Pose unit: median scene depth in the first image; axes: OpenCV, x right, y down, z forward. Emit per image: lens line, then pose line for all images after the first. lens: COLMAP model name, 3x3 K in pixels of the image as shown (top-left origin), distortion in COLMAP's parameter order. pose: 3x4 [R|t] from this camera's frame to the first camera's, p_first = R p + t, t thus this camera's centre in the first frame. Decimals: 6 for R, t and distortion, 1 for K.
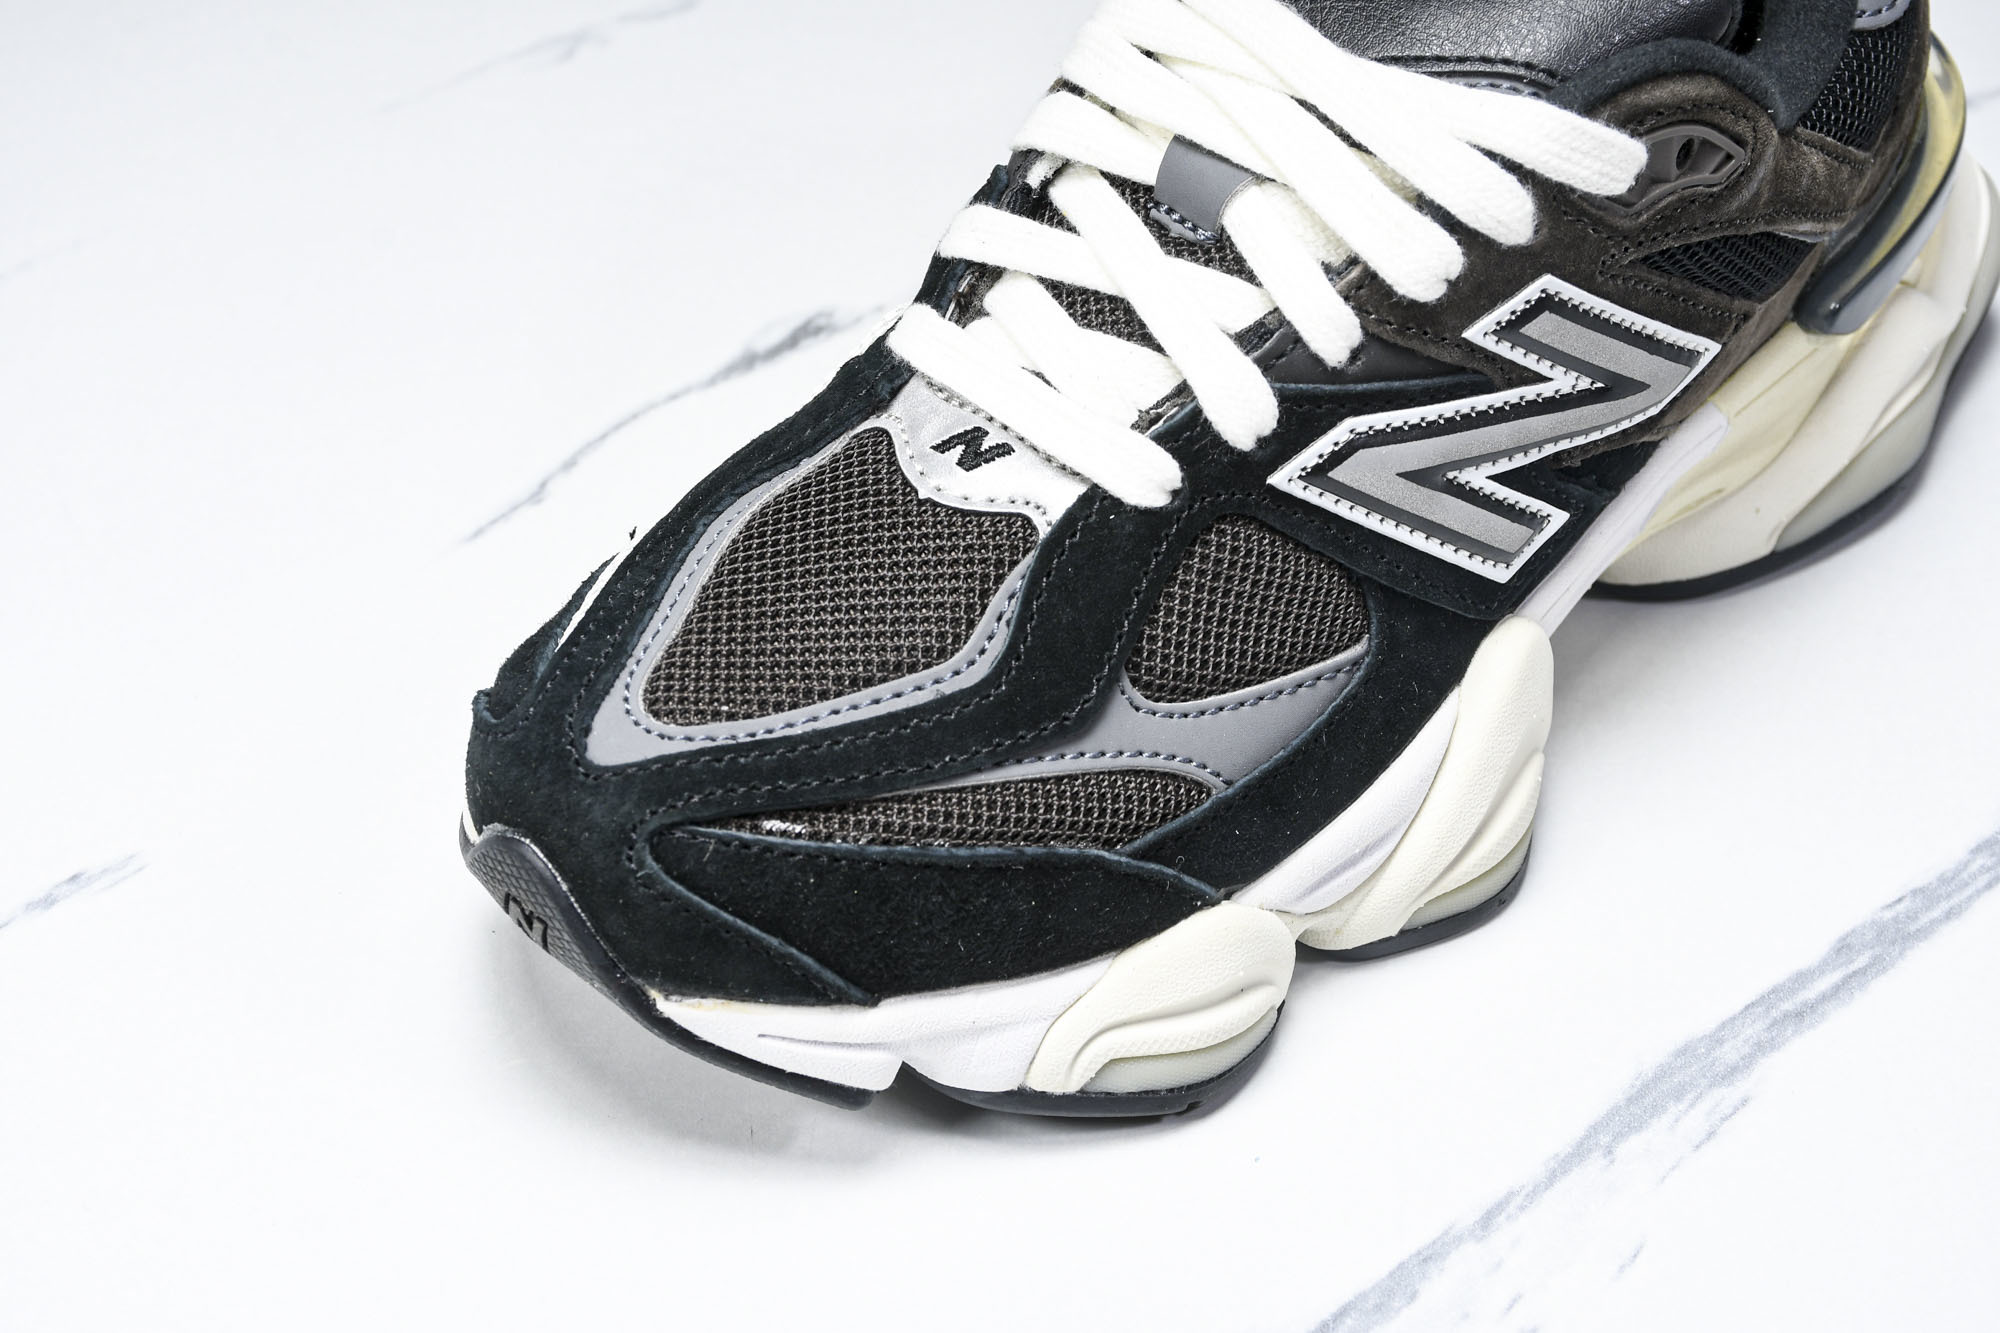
lens RADIAL K [[3925.2, 0, 974.8], [0, 3925.2, 681.0], [0, 0, 1]] dist [0.211645, 0.000000]
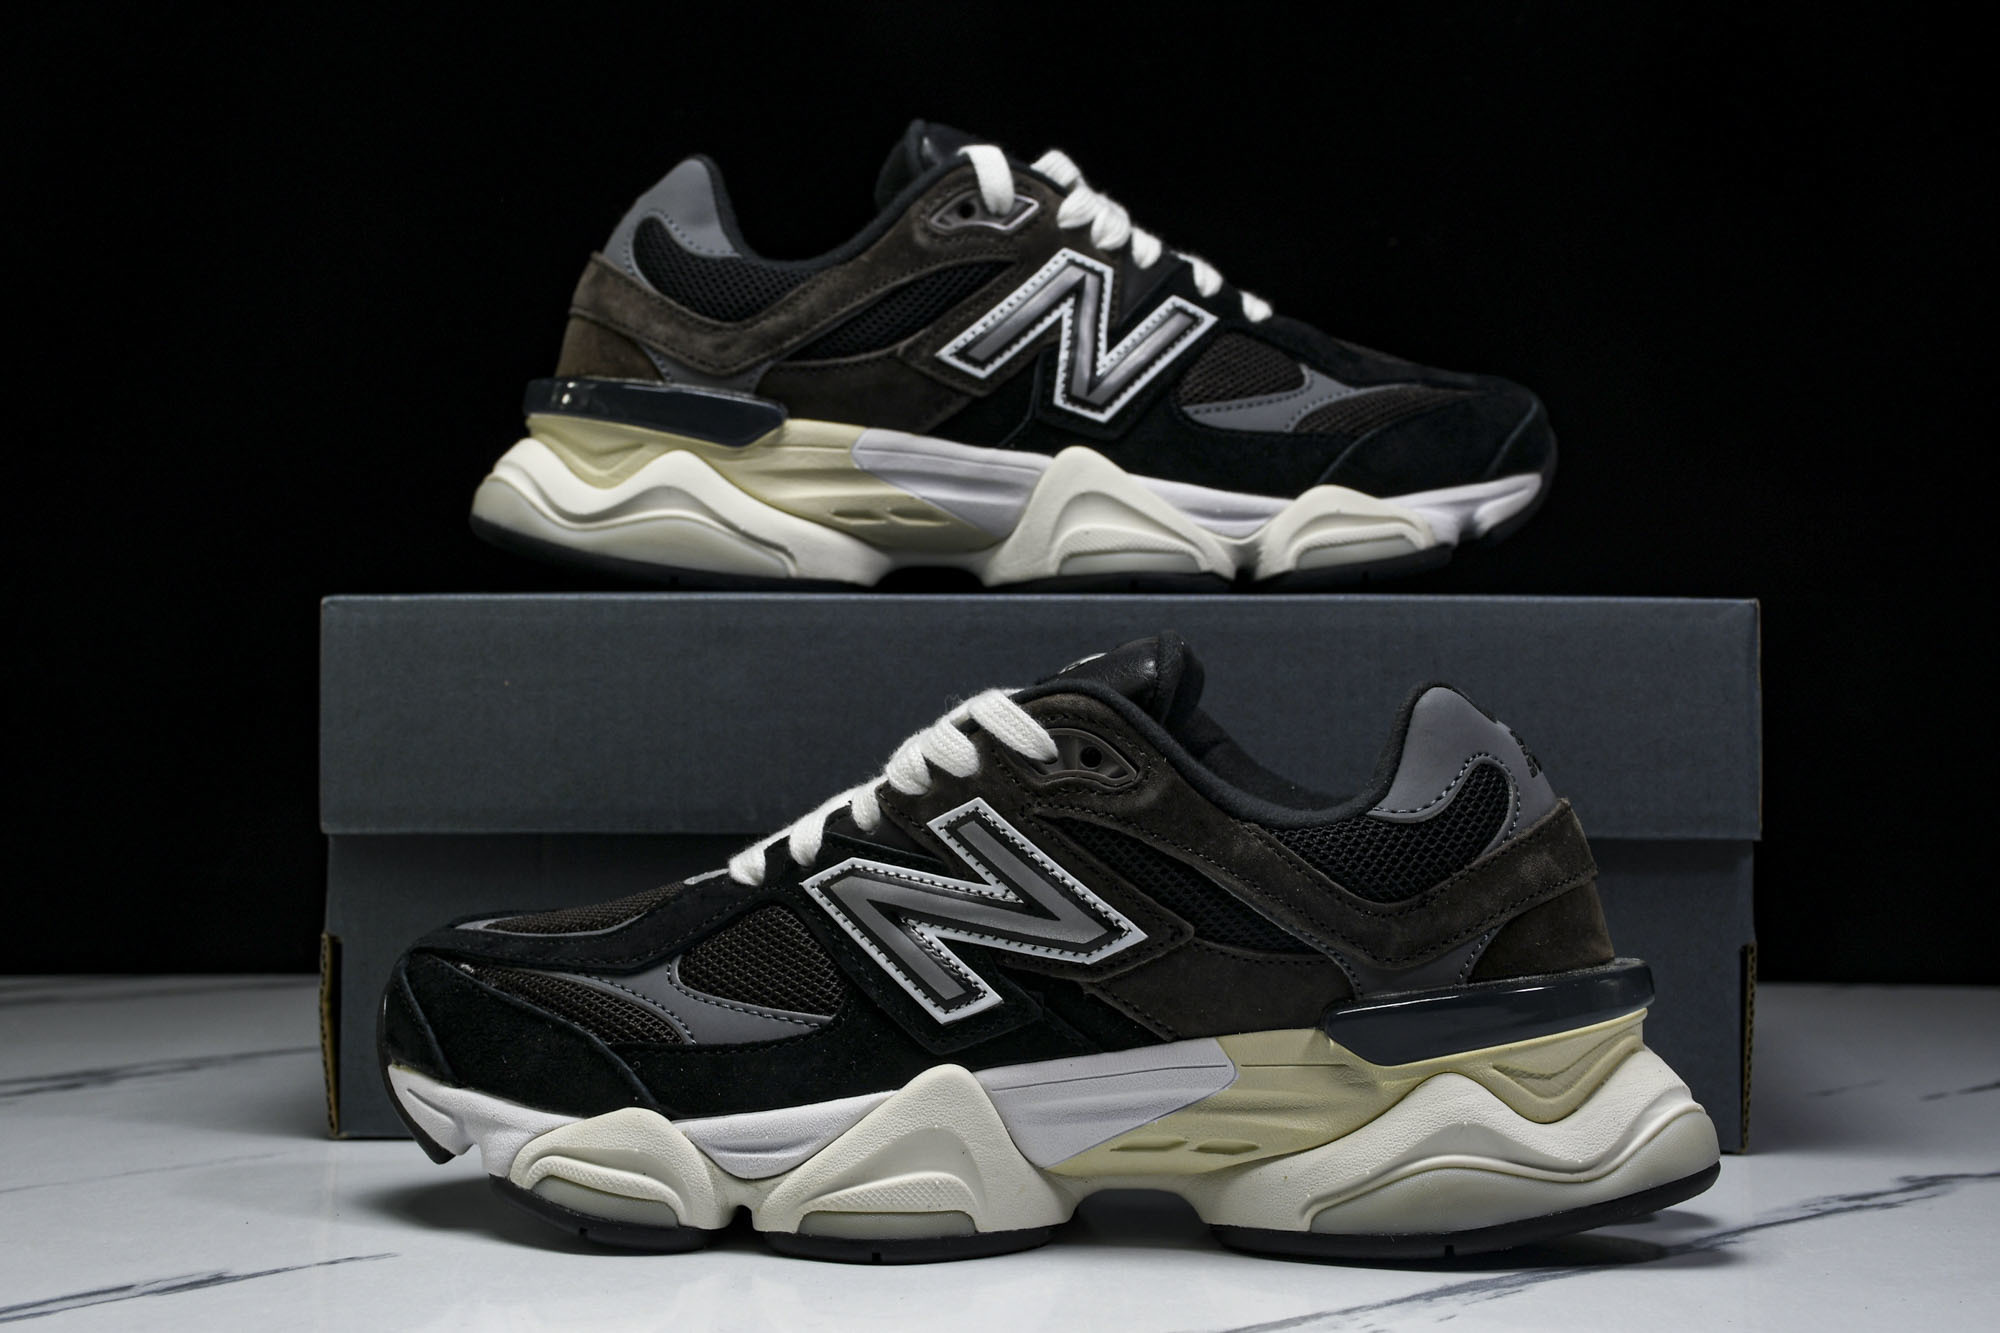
lens RADIAL K [[3517.6, 0, 1005.9], [0, 3517.6, 665.5], [0, 0, 1]] dist [0.195427, 0.000000]
pose [[0.594936, -0.005989, -0.803751, 1.271363], [-0.536146, 0.742048, -0.402384, 0.414480], [0.598831, 0.670320, 0.438260, 0.352531]]
